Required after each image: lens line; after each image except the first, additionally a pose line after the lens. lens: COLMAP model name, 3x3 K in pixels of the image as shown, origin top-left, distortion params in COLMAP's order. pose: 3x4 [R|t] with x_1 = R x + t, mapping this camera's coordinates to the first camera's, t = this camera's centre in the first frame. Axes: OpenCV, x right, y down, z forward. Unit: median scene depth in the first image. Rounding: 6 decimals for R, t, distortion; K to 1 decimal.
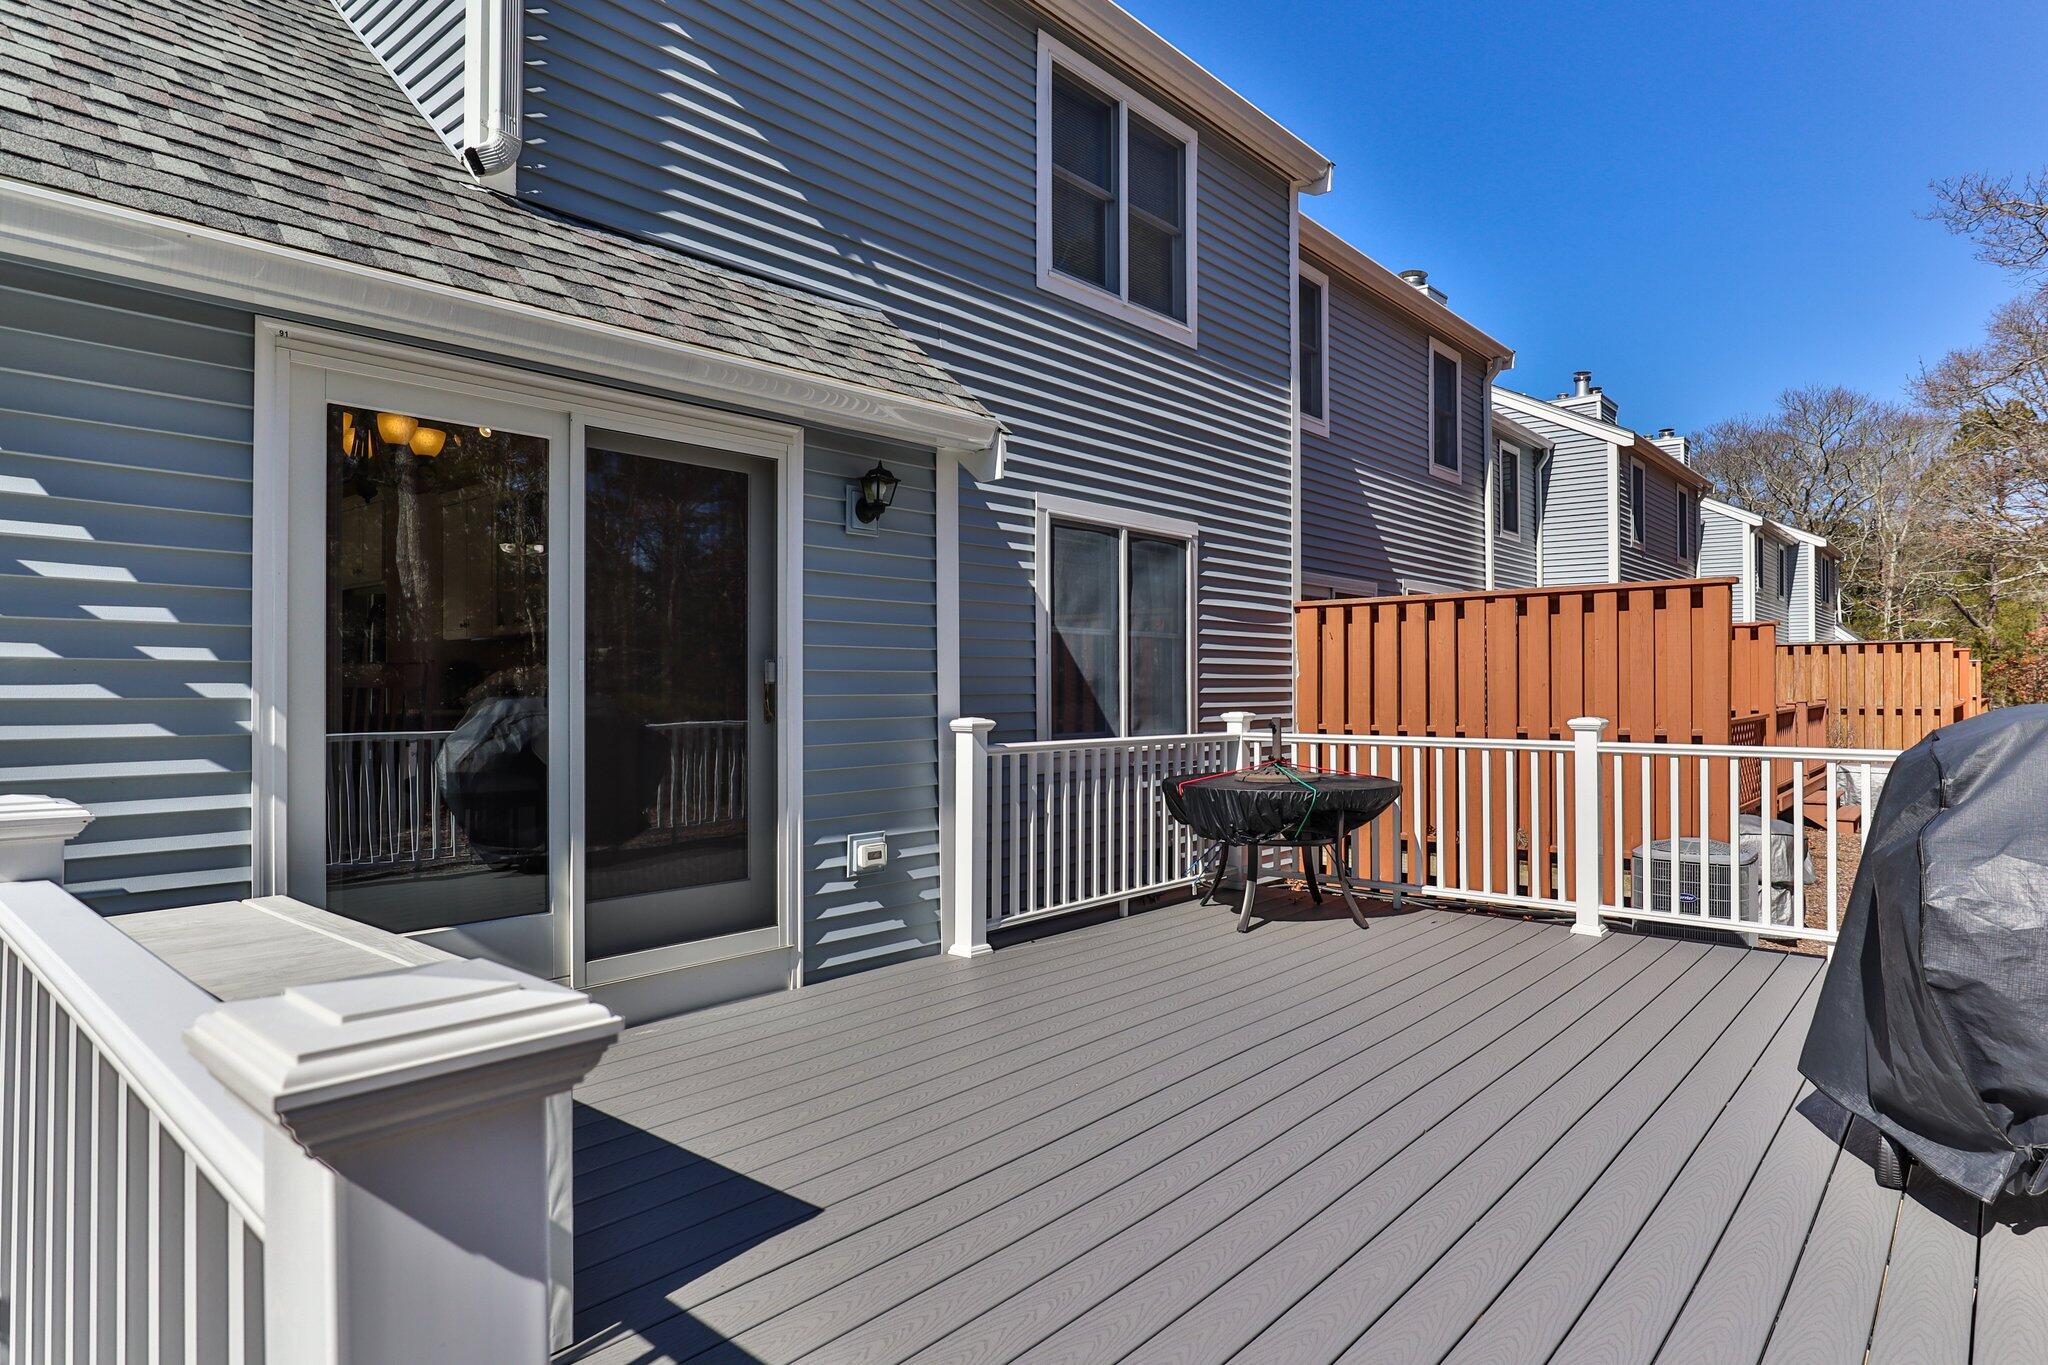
lens RADIAL K [[1179.4, 0, 1045.6], [0, 1179.4, 670.3], [0, 0, 1]] dist [-0.006550, 0.000021]
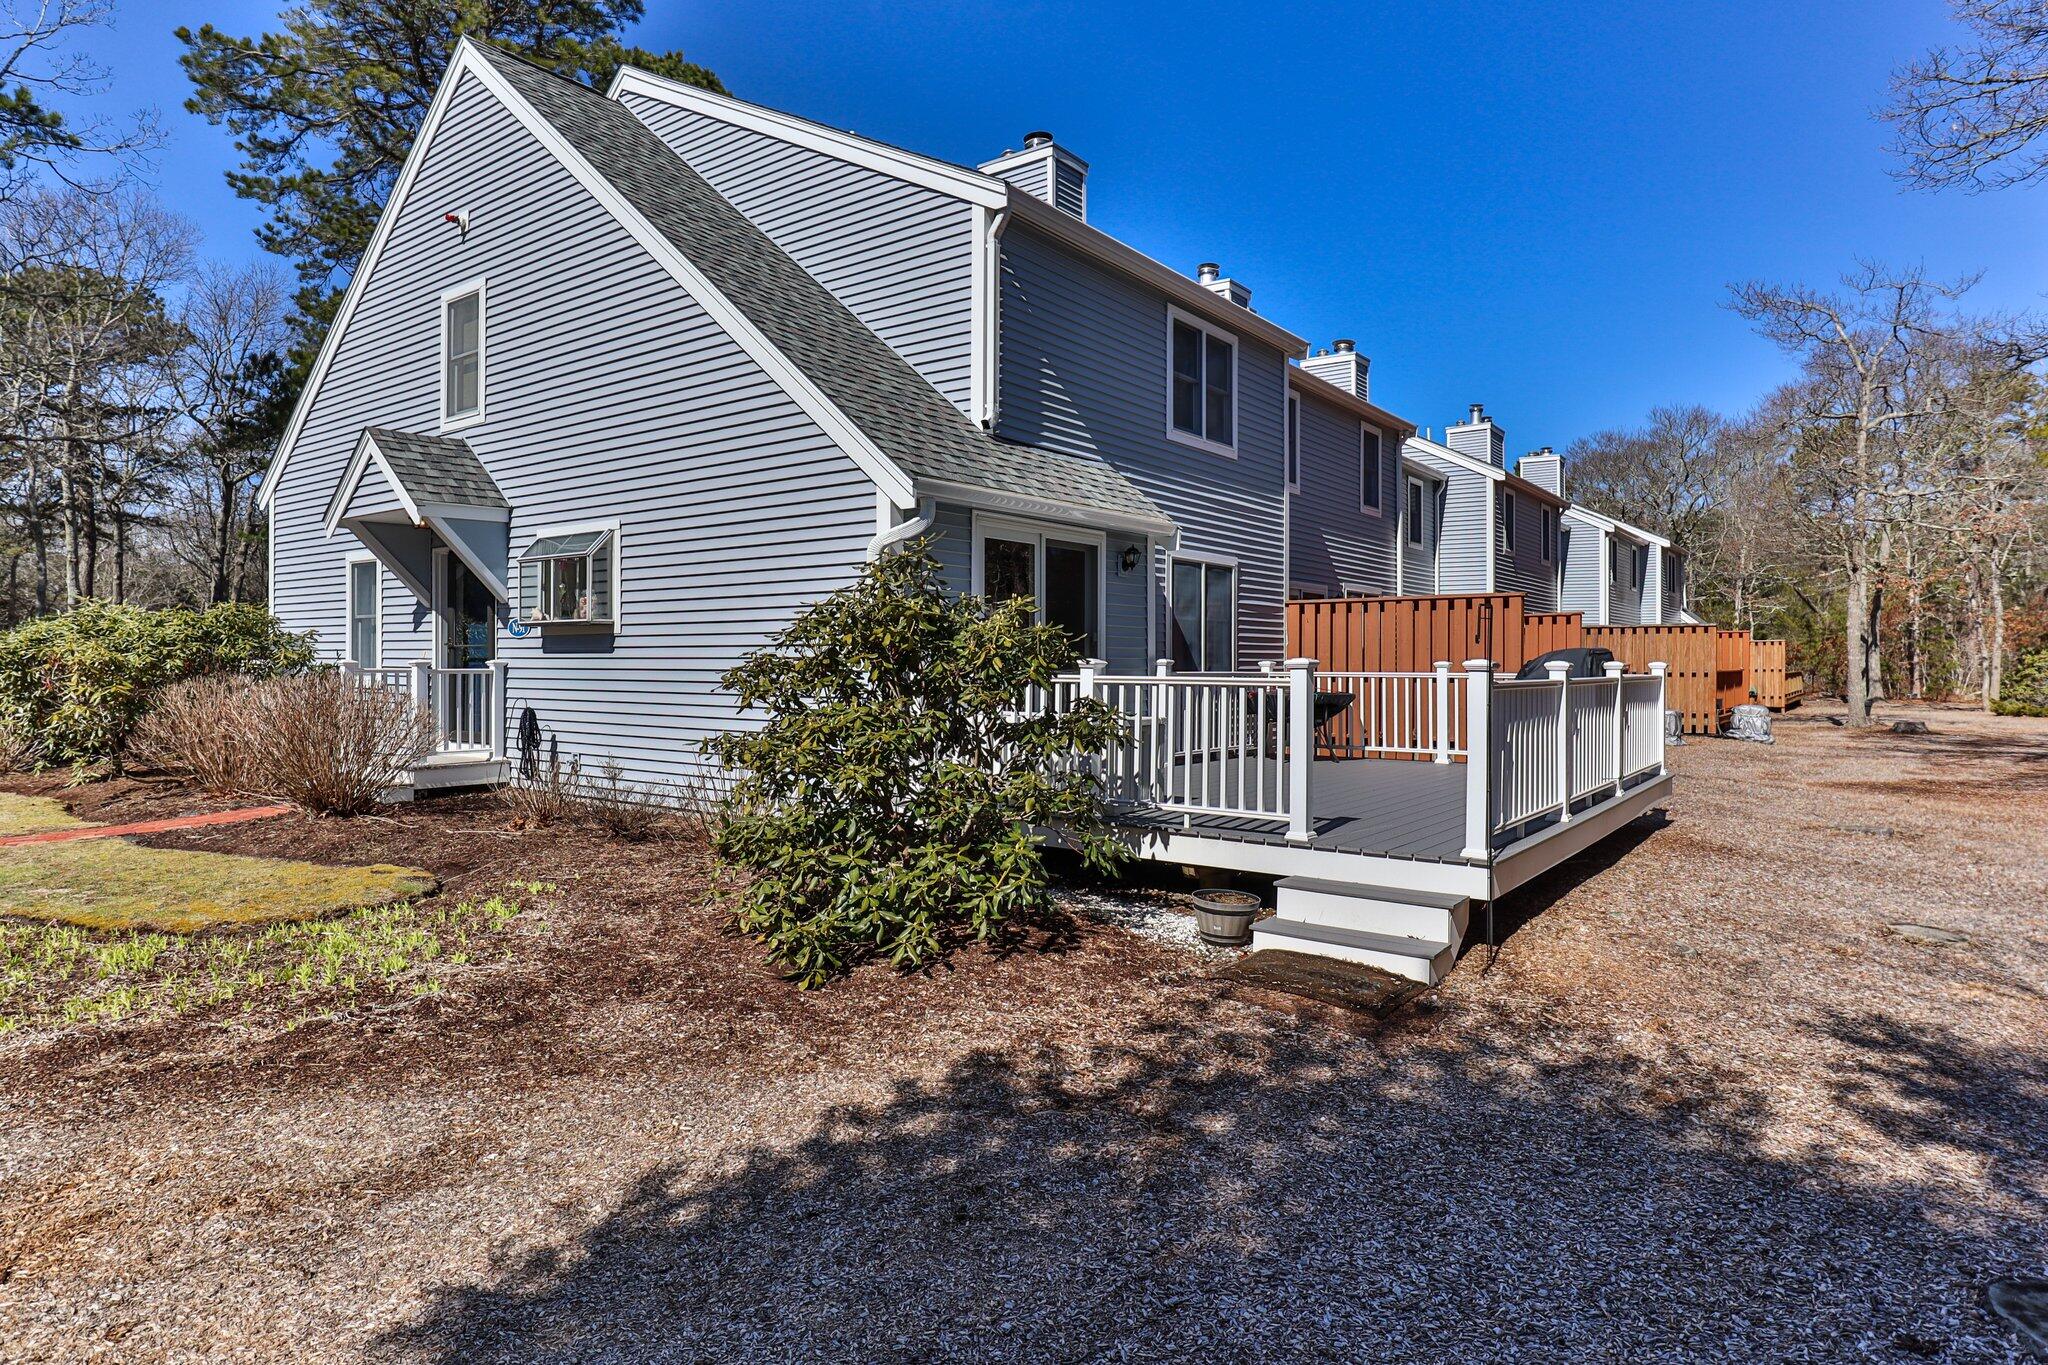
lens RADIAL K [[1179.4, 0, 1002.3], [0, 1179.4, 670.8], [0, 0, 1]] dist [-0.006550, 0.000021]
pose [[0.999398, 0.003384, 0.034537, -0.284317], [-0.004046, 0.999809, 0.019098, 0.013974], [-0.034466, -0.019227, 0.999221, -0.764811]]
